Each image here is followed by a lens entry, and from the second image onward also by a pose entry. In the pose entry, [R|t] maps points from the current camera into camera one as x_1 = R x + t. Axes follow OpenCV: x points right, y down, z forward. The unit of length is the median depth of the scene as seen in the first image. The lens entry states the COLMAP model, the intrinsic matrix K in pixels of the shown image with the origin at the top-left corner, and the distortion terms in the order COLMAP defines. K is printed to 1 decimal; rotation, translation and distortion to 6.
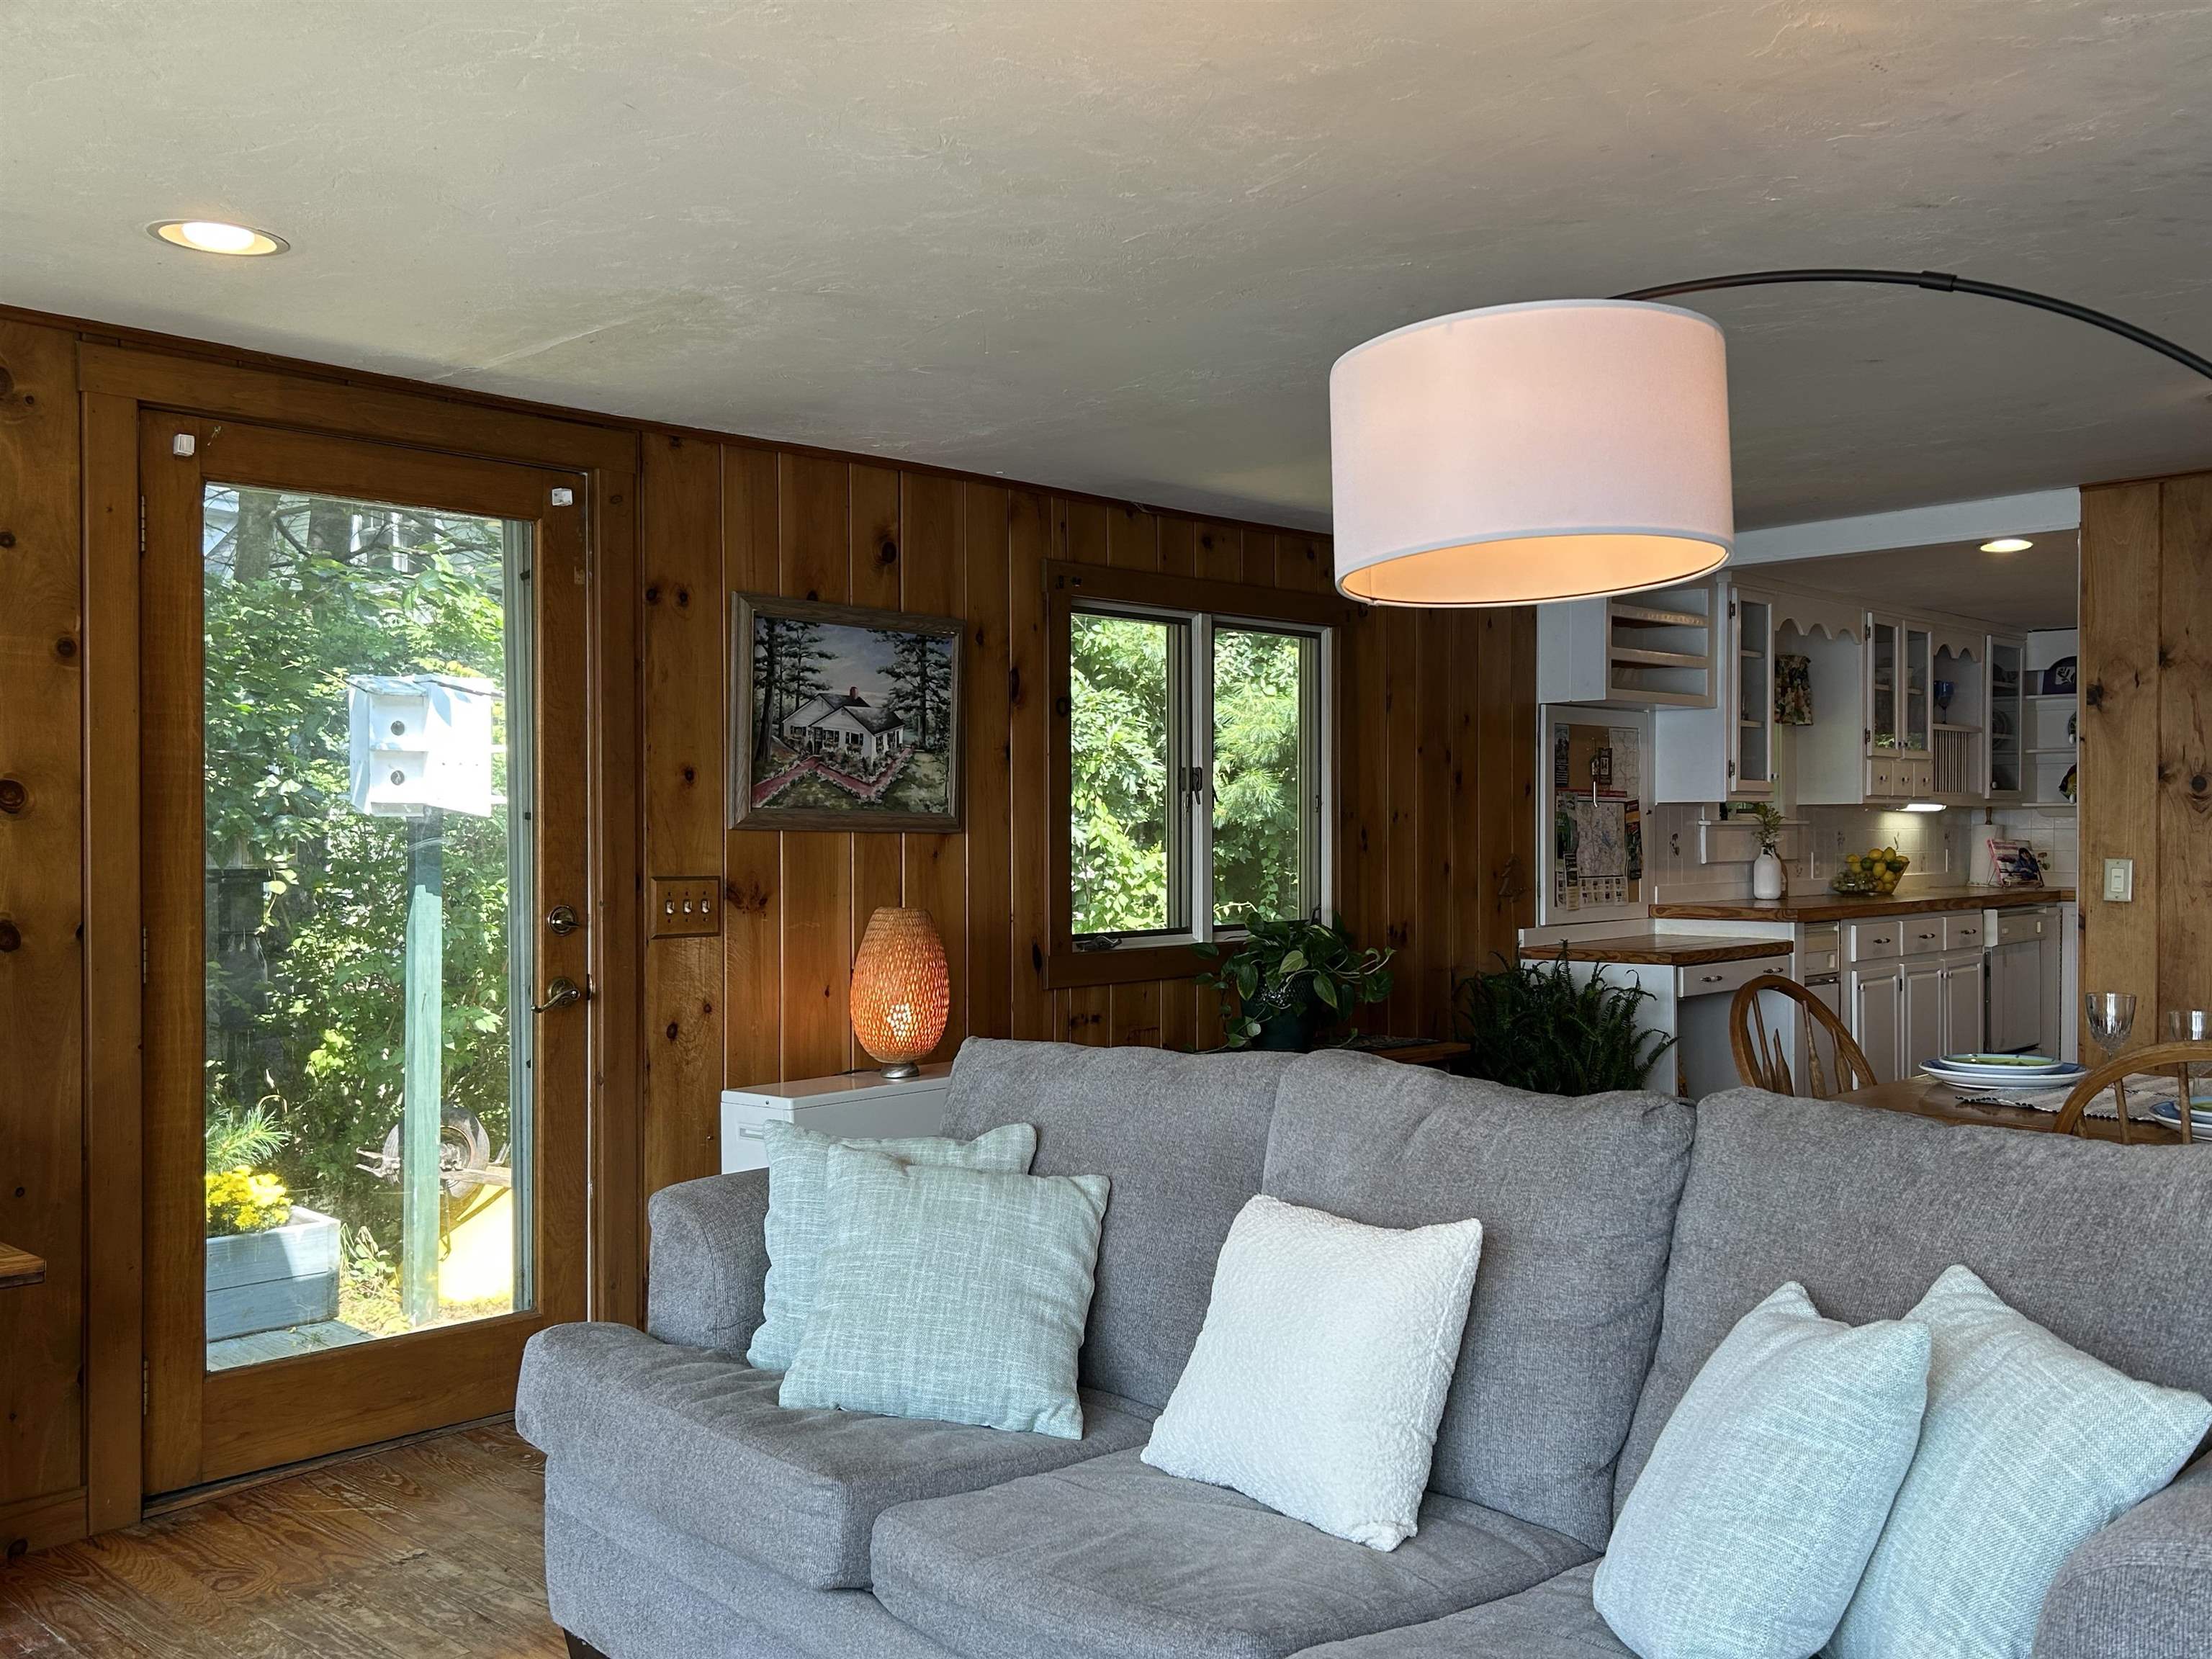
lens RADIAL K [[1942.9, 0, 1107.9], [0, 1942.9, 831.6], [0, 0, 1]] dist [0.034510, -0.039841]
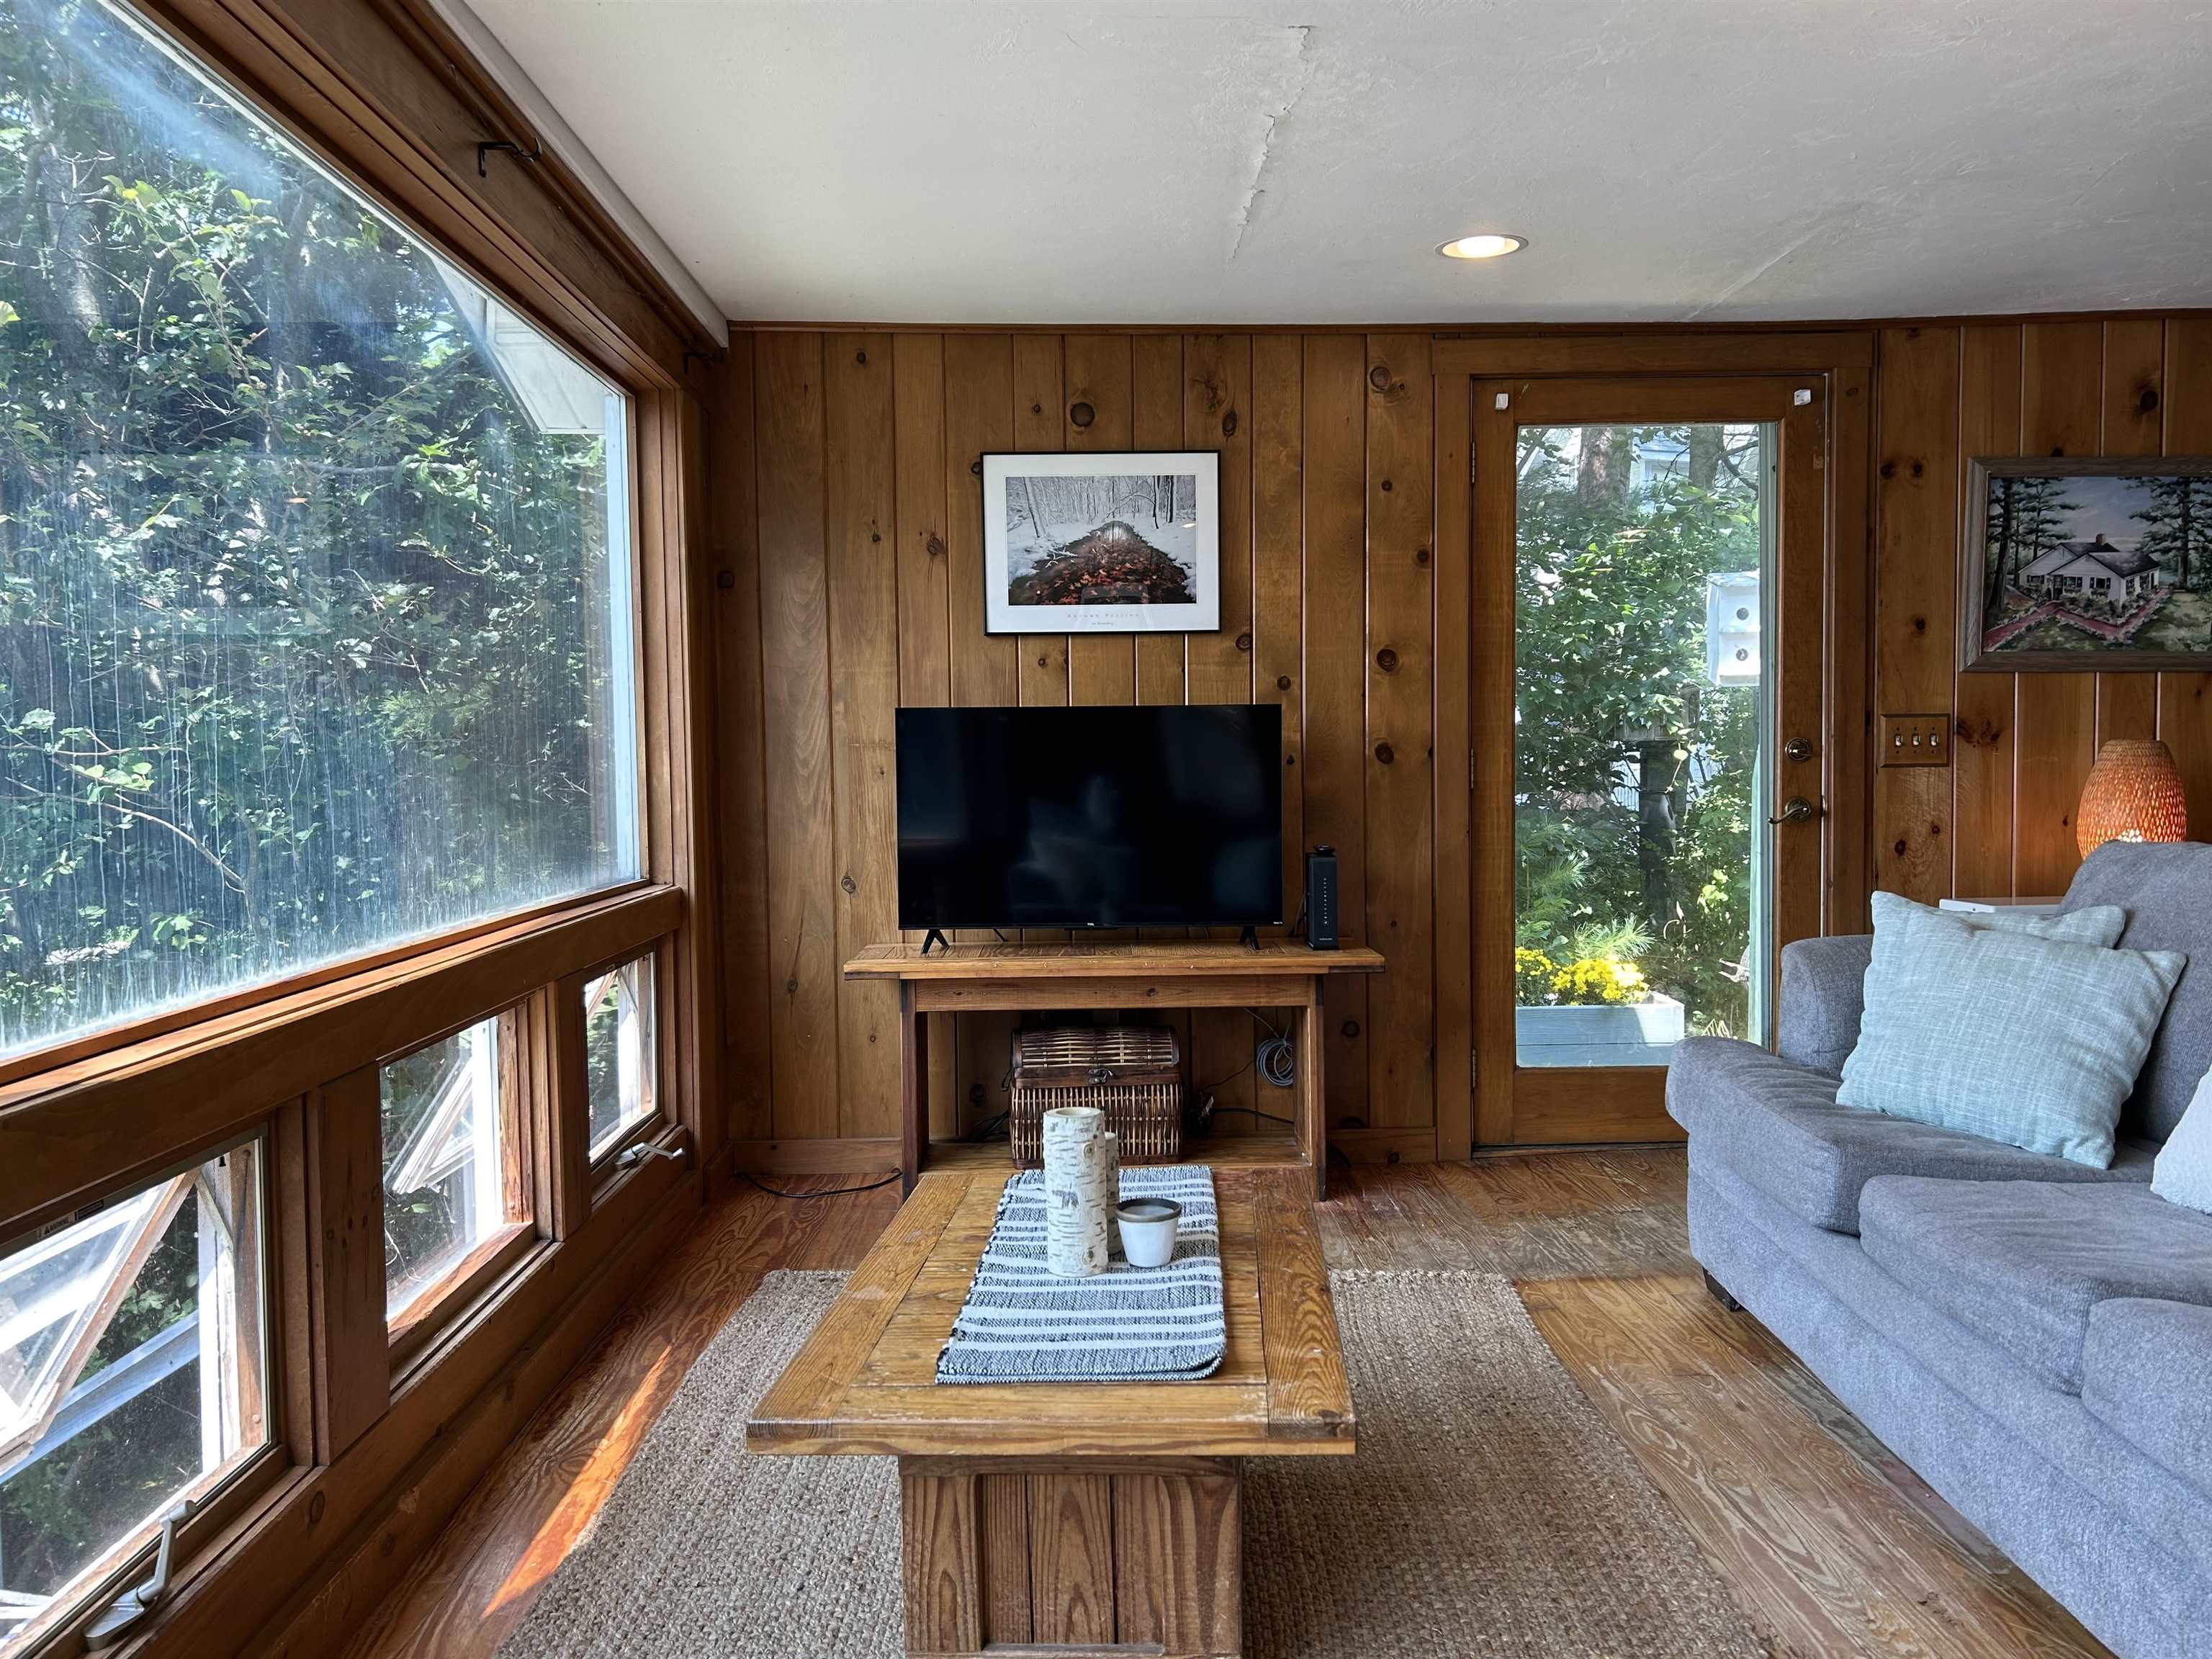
lens RADIAL K [[1677.1, 0, 1104.6], [0, 1677.1, 830.2], [0, 0, 1]] dist [0.033281, -0.004592]
pose [[0.710199, 0.027211, -0.703475, 0.154282], [0.013033, 0.998573, 0.051783, 0.035270], [0.703881, -0.045945, 0.708831, -0.051707]]
